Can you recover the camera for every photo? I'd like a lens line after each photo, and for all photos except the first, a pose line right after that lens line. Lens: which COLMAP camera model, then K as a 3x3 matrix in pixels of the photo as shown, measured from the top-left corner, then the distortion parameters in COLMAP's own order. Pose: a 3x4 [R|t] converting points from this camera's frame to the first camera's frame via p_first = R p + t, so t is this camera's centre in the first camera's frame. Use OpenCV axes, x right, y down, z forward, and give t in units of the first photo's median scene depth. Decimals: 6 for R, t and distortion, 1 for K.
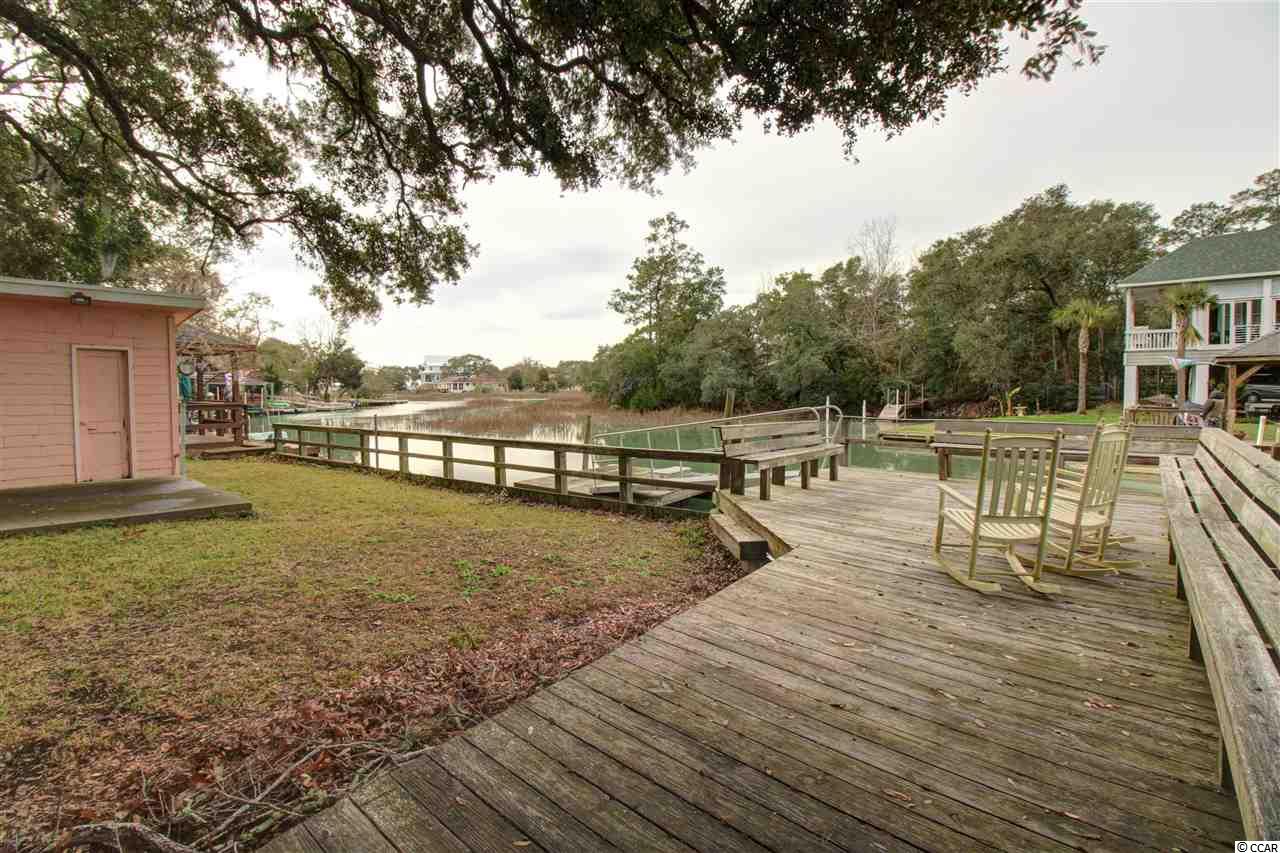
lens RADIAL K [[608.9, 0, 635.0], [0, 608.9, 428.5], [0, 0, 1]] dist [-0.002998, 0.000262]
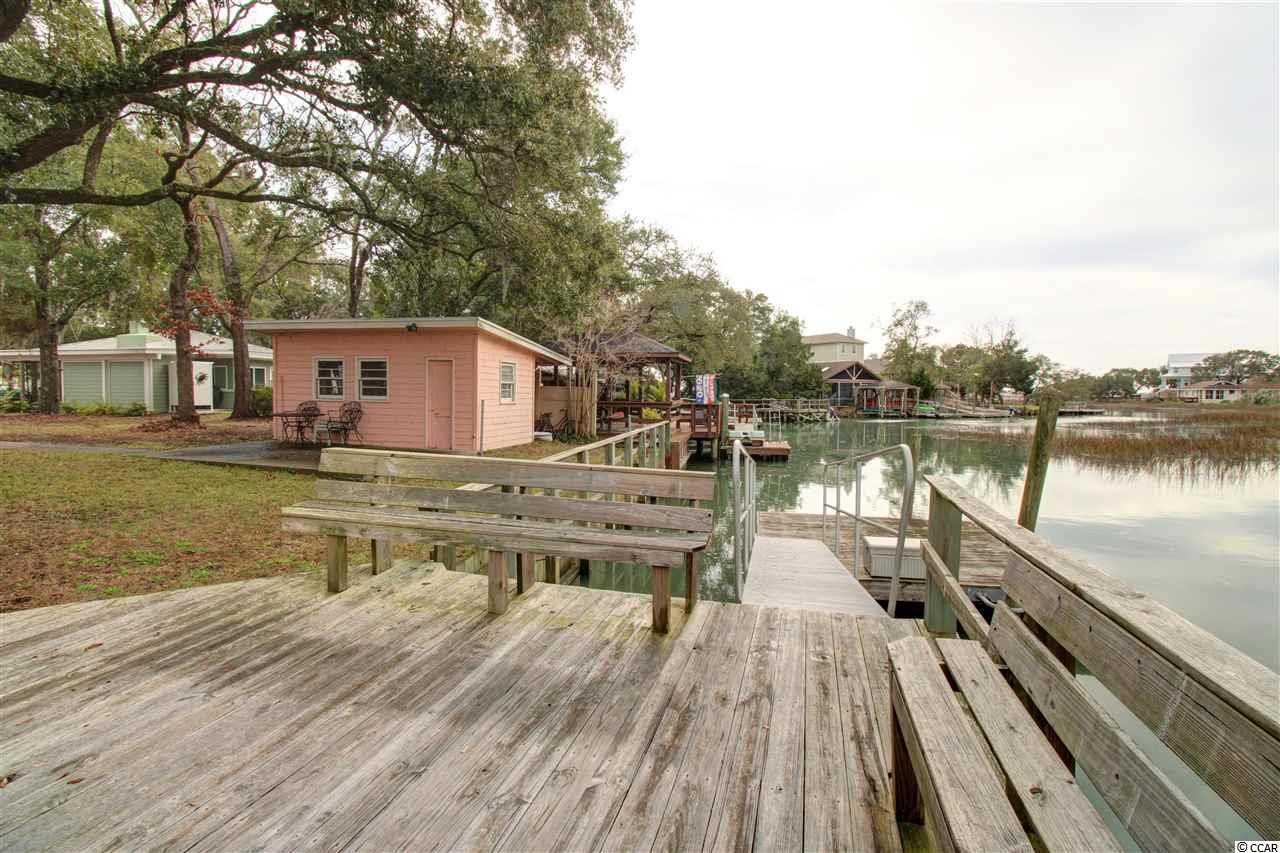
lens RADIAL K [[608.1, 0, 648.7], [0, 608.1, 412.0], [0, 0, 1]] dist [-0.000017, -0.013093]
pose [[0.448565, 0.038307, -0.892929, 0.098294], [-0.071059, 0.997447, 0.007094, -0.010409], [0.890921, 0.060268, 0.450142, 0.140394]]
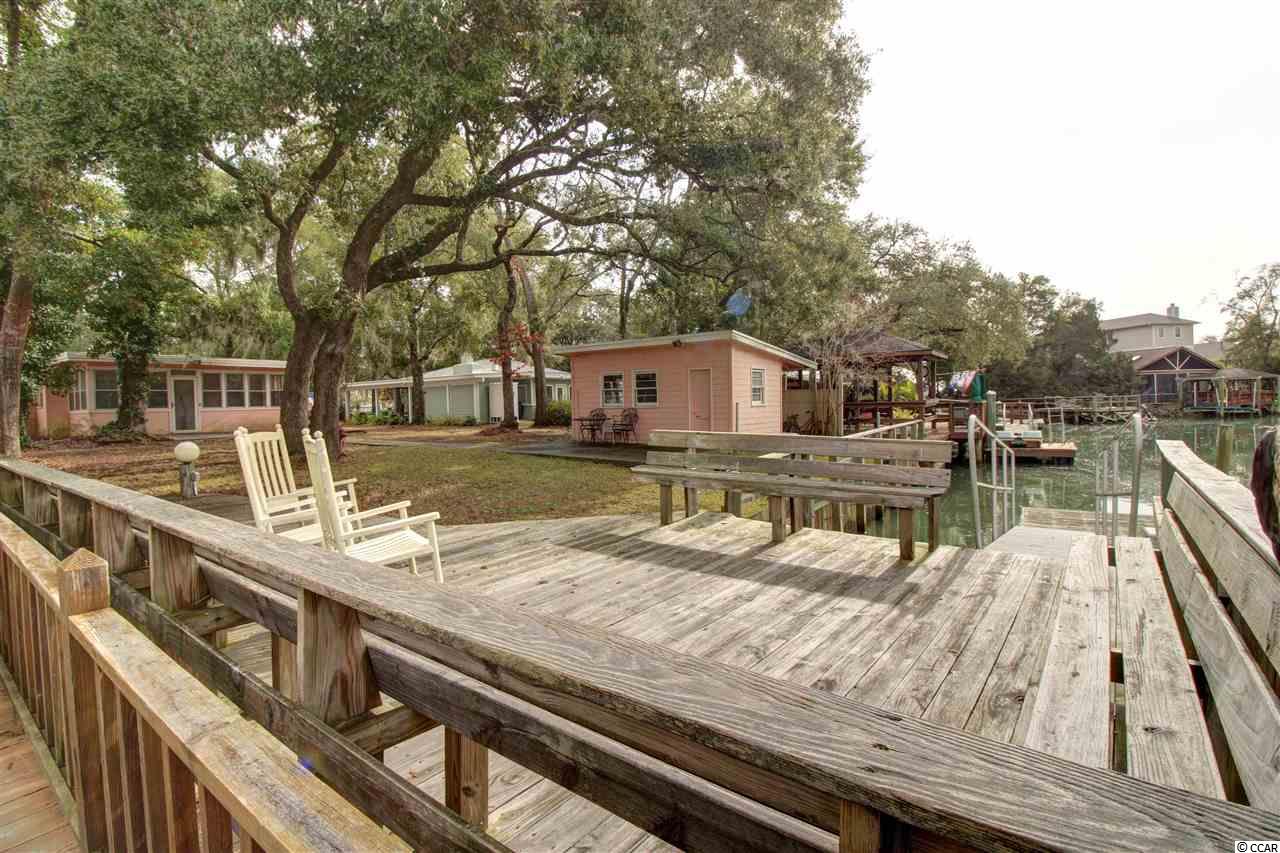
lens RADIAL K [[608.1, 0, 633.9], [0, 608.1, 415.9], [0, 0, 1]] dist [-0.000017, -0.013093]
pose [[0.051920, 0.025553, -0.998324, 0.120375], [-0.040818, 0.998892, 0.023445, -0.007626], [0.997817, 0.039533, 0.052905, 0.130486]]
